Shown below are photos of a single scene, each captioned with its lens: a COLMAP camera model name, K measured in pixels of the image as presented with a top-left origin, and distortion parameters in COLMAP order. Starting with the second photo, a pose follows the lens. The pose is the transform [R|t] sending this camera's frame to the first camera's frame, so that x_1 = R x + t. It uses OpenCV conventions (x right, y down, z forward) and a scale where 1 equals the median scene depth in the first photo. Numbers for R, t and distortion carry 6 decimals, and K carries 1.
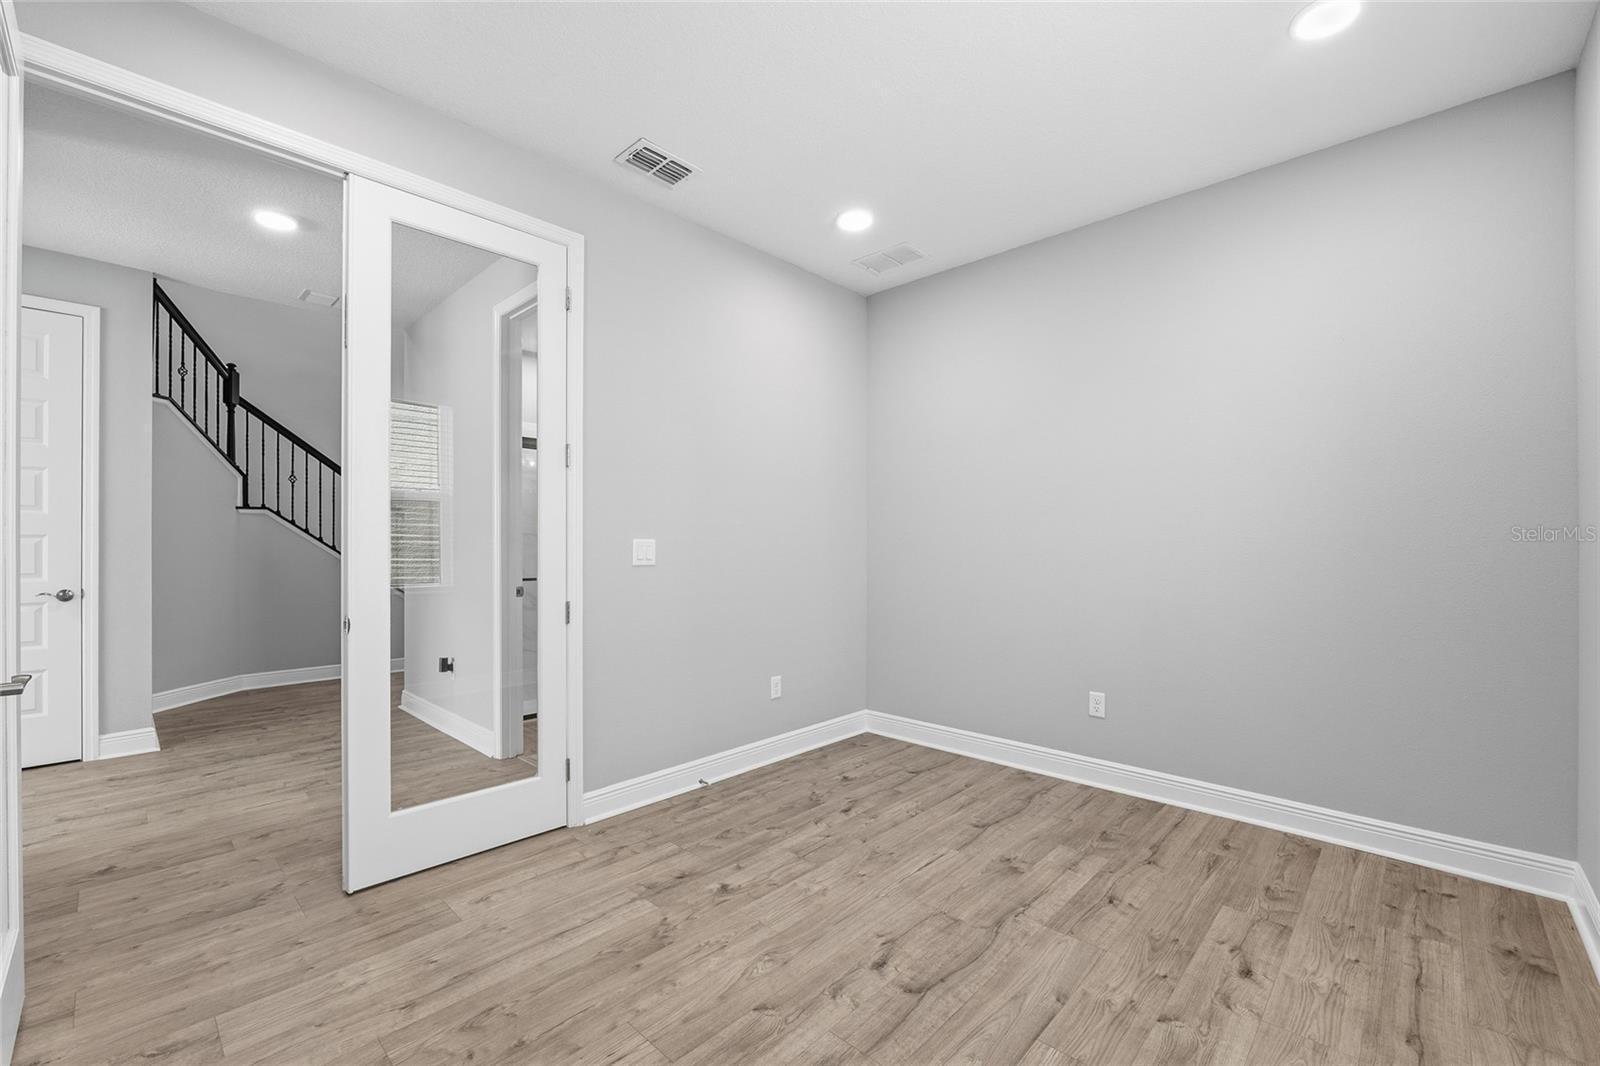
lens RADIAL K [[666.1, 0, 796.2], [0, 666.1, 536.2], [0, 0, 1]] dist [-0.007462, -0.000279]
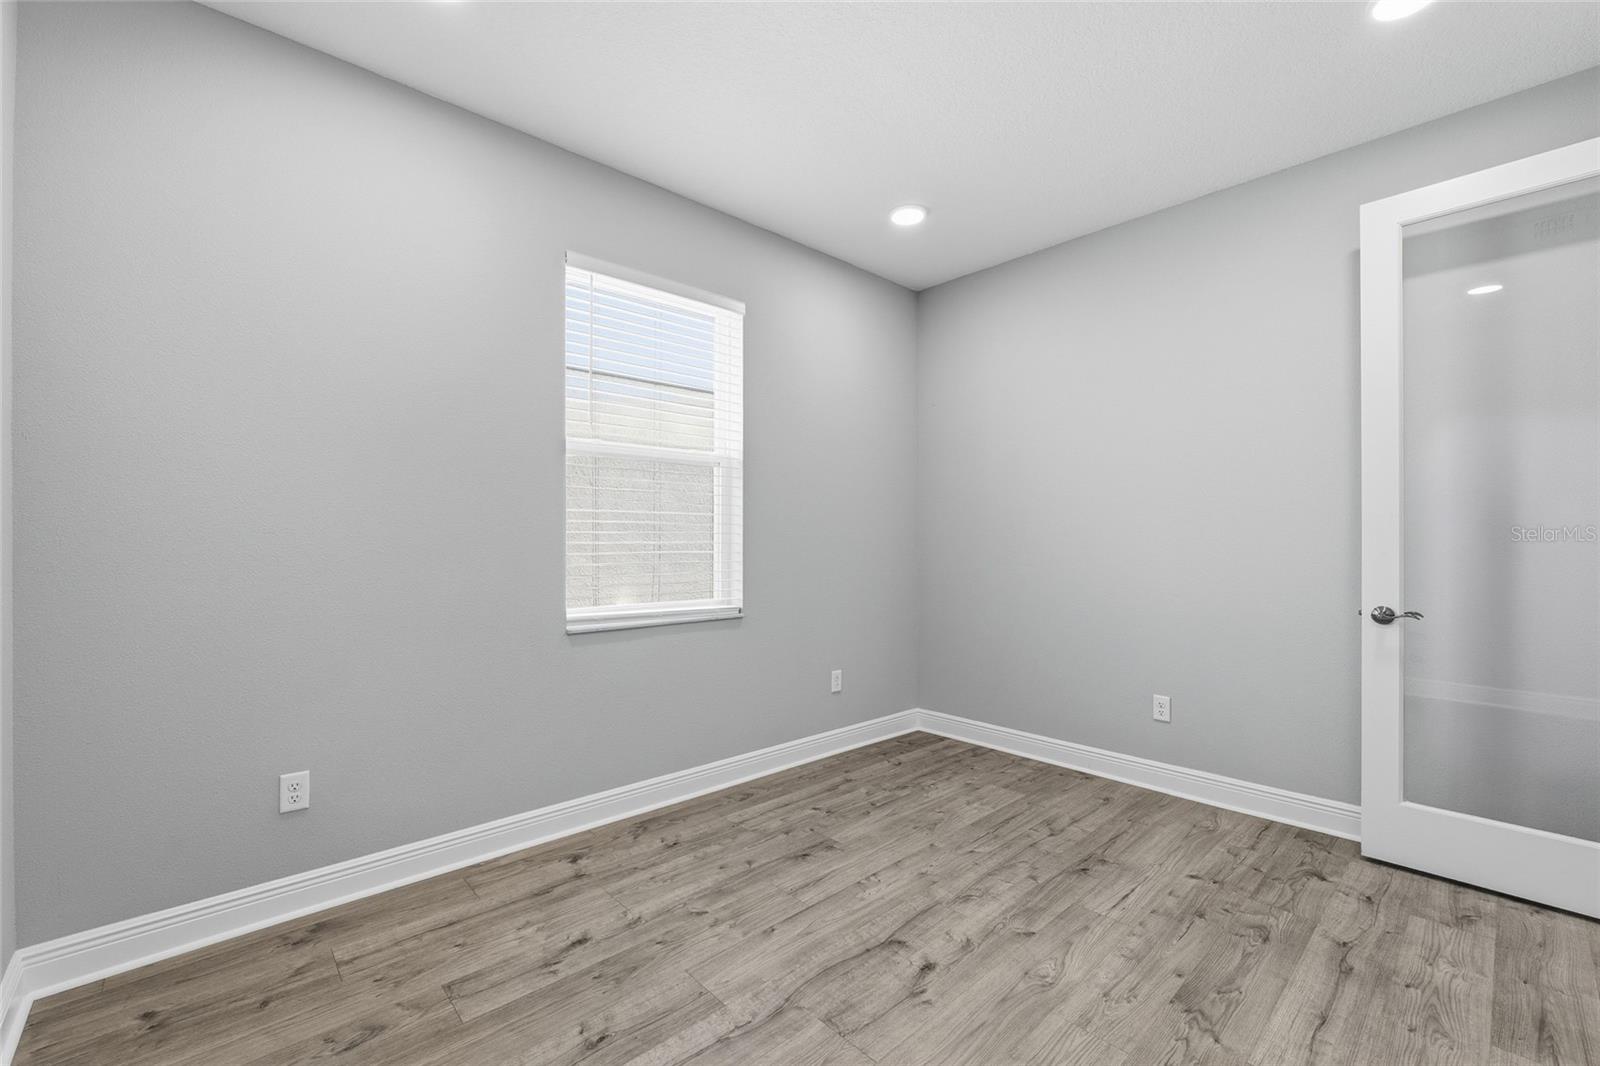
lens RADIAL K [[666.1, 0, 796.2], [0, 666.1, 536.2], [0, 0, 1]] dist [-0.007462, -0.000279]
pose [[-0.997792, 0.000696, 0.066411, 0.254226], [-0.000395, 0.999865, -0.016404, 0.022910], [-0.066414, -0.016394, -0.997657, 2.004784]]
